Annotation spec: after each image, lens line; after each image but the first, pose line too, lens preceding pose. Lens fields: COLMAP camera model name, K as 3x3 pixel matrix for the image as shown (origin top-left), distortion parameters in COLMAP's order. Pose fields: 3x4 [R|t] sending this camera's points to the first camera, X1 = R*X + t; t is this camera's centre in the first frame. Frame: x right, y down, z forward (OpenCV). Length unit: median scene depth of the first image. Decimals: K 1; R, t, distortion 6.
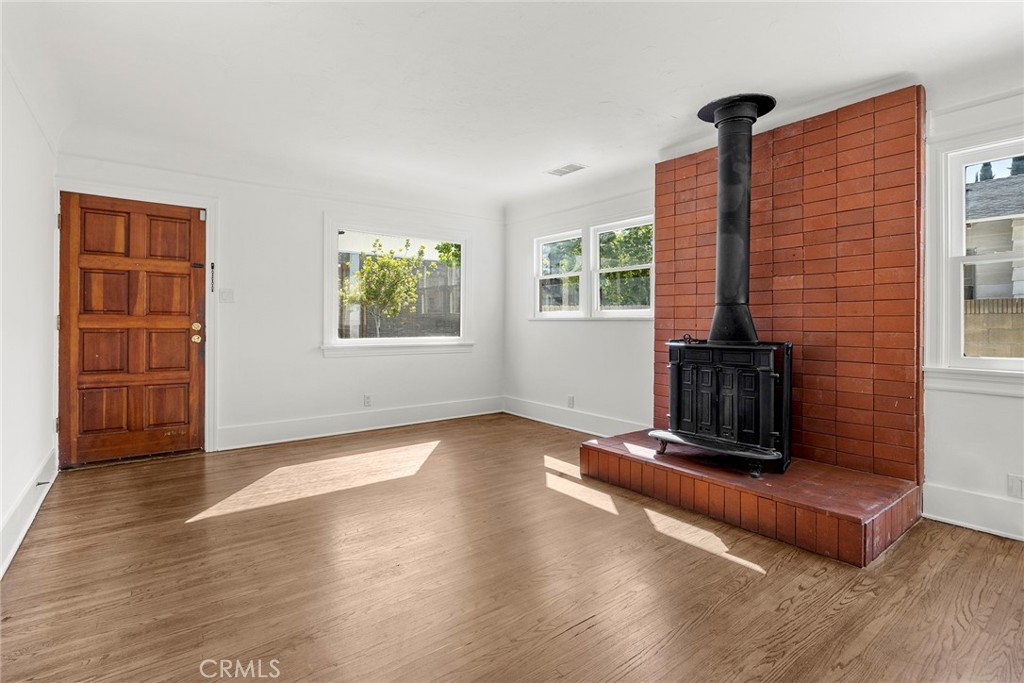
lens RADIAL K [[487.6, 0, 514.7], [0, 487.6, 324.3], [0, 0, 1]] dist [-0.010306, -0.000609]
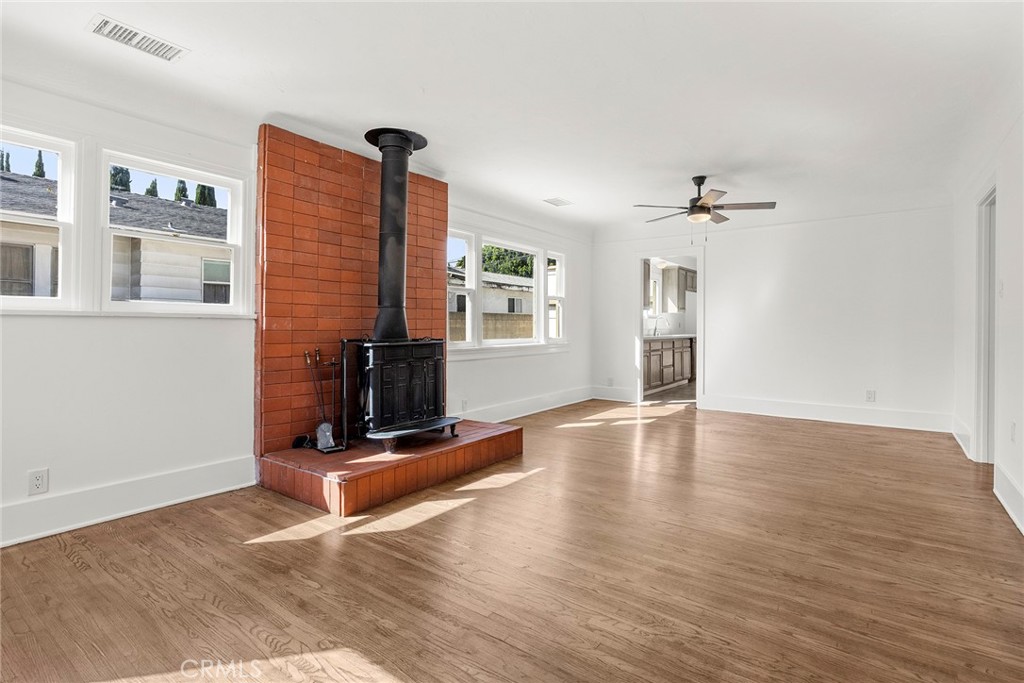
lens RADIAL K [[487.6, 0, 514.7], [0, 487.6, 324.3], [0, 0, 1]] dist [-0.010306, -0.000609]
pose [[-0.276187, -0.000776, 0.961104, -0.858169], [-0.001317, 0.999999, 0.000429, -0.000417], [-0.961103, -0.001148, -0.276187, 1.207922]]
